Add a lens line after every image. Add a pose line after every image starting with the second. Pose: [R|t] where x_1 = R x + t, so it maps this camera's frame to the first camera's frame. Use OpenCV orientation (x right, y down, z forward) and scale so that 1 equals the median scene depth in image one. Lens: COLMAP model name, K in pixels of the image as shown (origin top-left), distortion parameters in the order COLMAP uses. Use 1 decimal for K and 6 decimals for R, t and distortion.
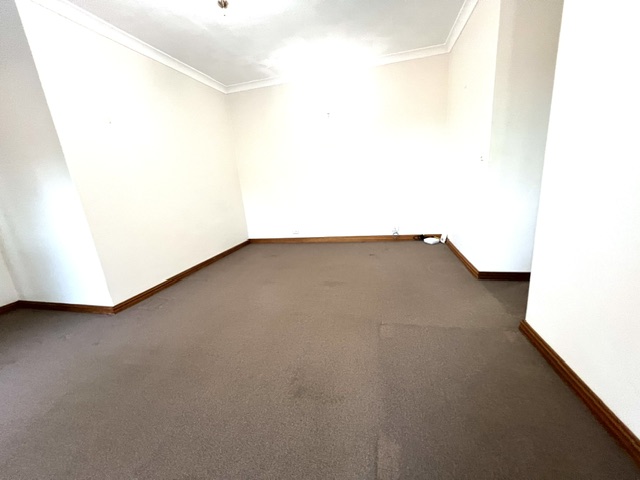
lens RADIAL K [[255.8, 0, 321.7], [0, 255.8, 241.3], [0, 0, 1]] dist [0.001094, -0.000379]
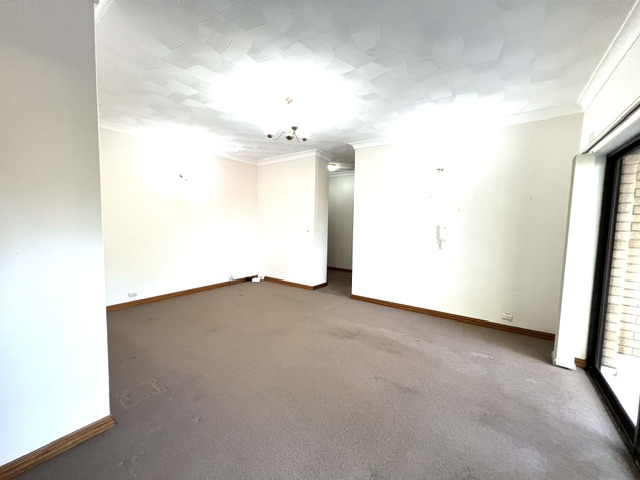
lens RADIAL K [[255.8, 0, 321.7], [0, 255.8, 241.3], [0, 0, 1]] dist [0.001094, -0.000379]
pose [[0.374052, 0.016905, 0.927254, -0.769942], [0.174032, 0.980792, -0.088085, -0.024684], [-0.910932, 0.194320, 0.363925, 0.094329]]
